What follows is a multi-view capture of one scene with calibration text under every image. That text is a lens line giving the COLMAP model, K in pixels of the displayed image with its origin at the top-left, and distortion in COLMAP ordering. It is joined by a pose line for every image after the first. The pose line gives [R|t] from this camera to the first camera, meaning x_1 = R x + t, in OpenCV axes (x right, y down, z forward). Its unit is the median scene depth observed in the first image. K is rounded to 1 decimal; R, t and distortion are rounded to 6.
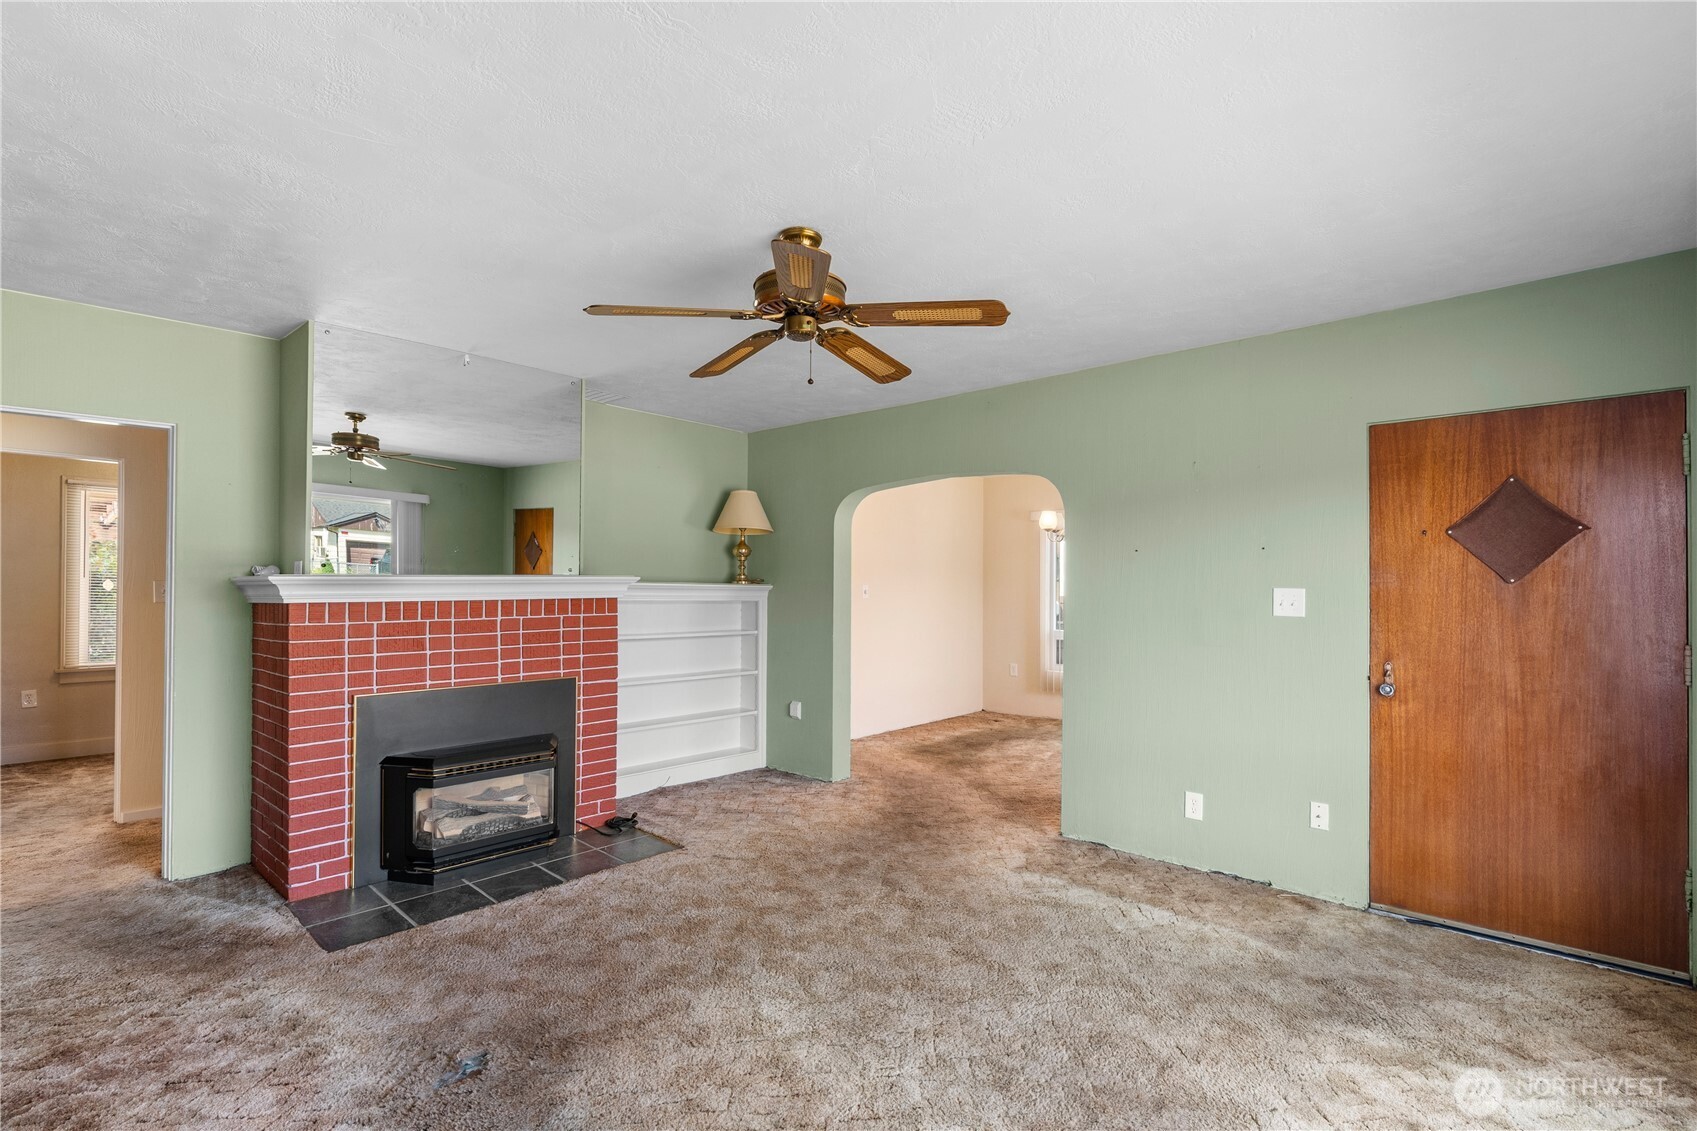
lens RADIAL K [[778.2, 0, 873.9], [0, 778.2, 577.0], [0, 0, 1]] dist [-0.005812, 0.002862]
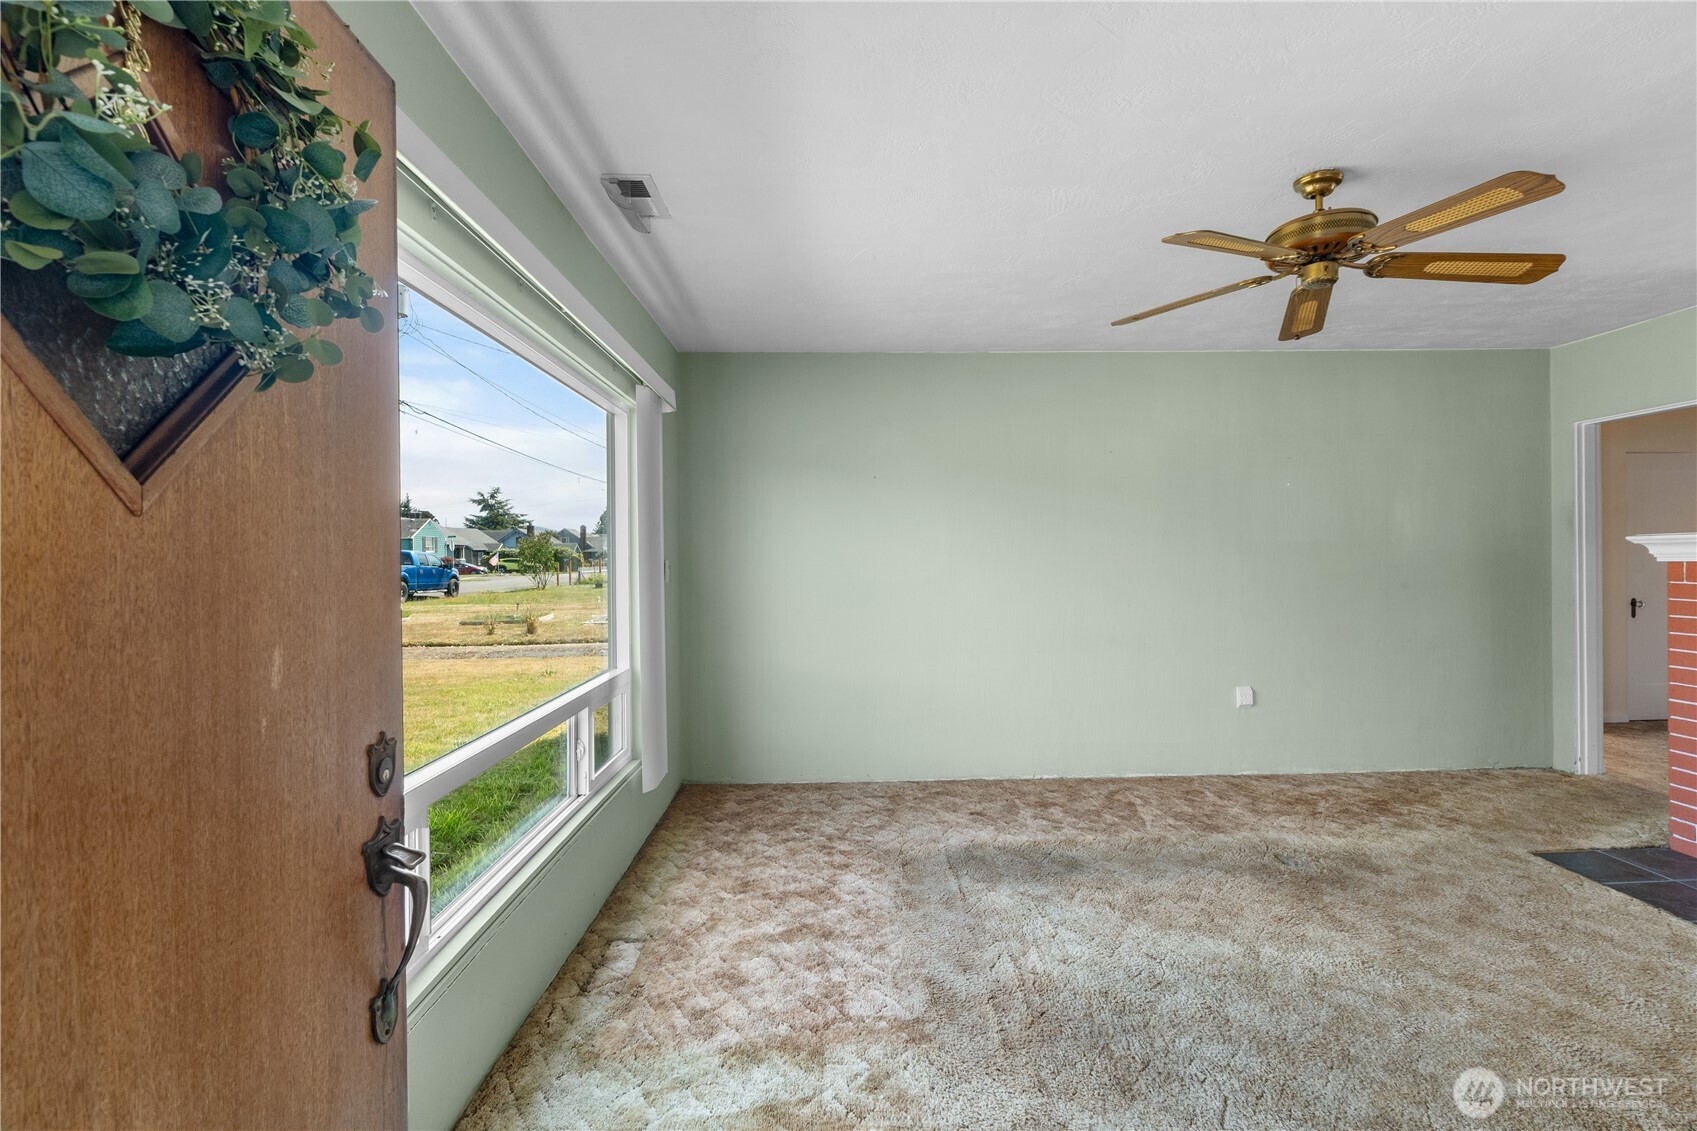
lens RADIAL K [[778.2, 0, 842.5], [0, 778.2, 552.7], [0, 0, 1]] dist [-0.005812, 0.002862]
pose [[-0.739527, -0.000040, -0.673127, 0.634037], [0.013420, 0.999800, -0.014802, 0.017045], [0.672993, -0.019980, -0.739379, 0.840015]]
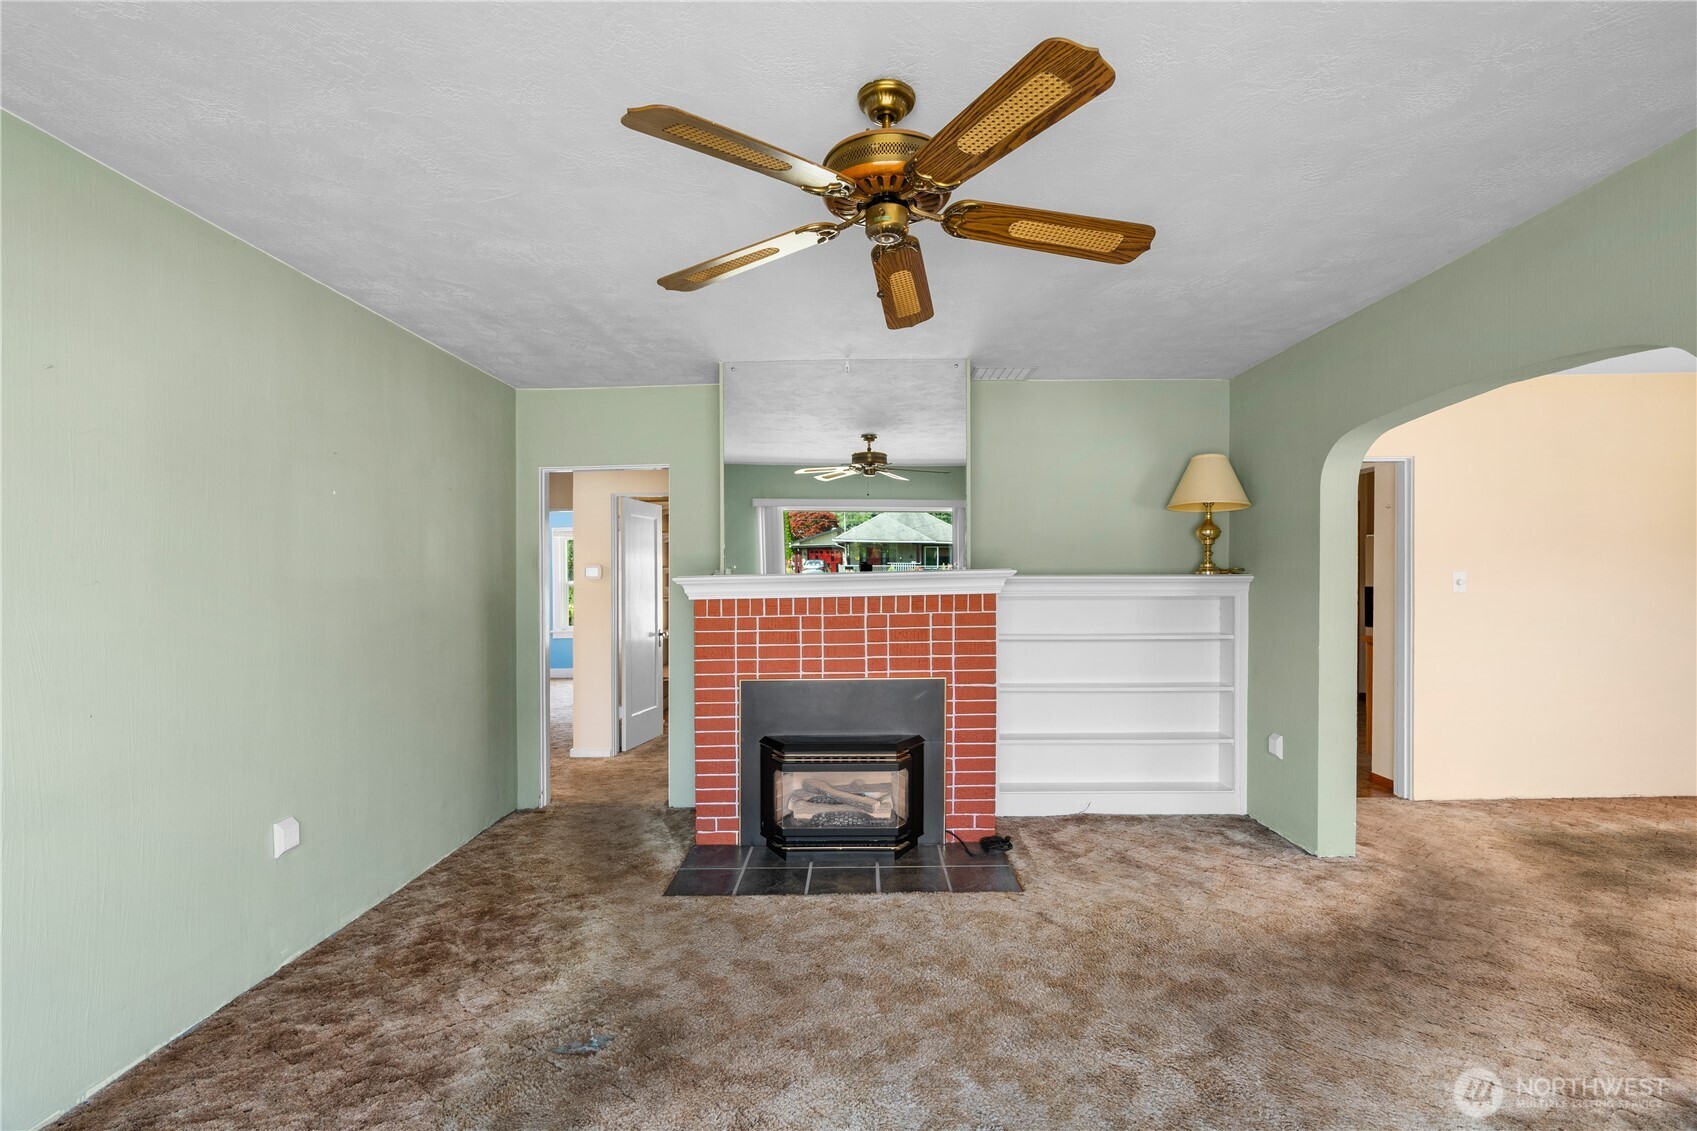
lens RADIAL K [[778.2, 0, 843.4], [0, 778.2, 580.0], [0, 0, 1]] dist [-0.005812, 0.002862]
pose [[0.652838, -0.016415, -0.757320, 0.272880], [0.026077, 0.999660, 0.000811, 0.006170], [0.757049, -0.020278, 0.653044, 0.316304]]
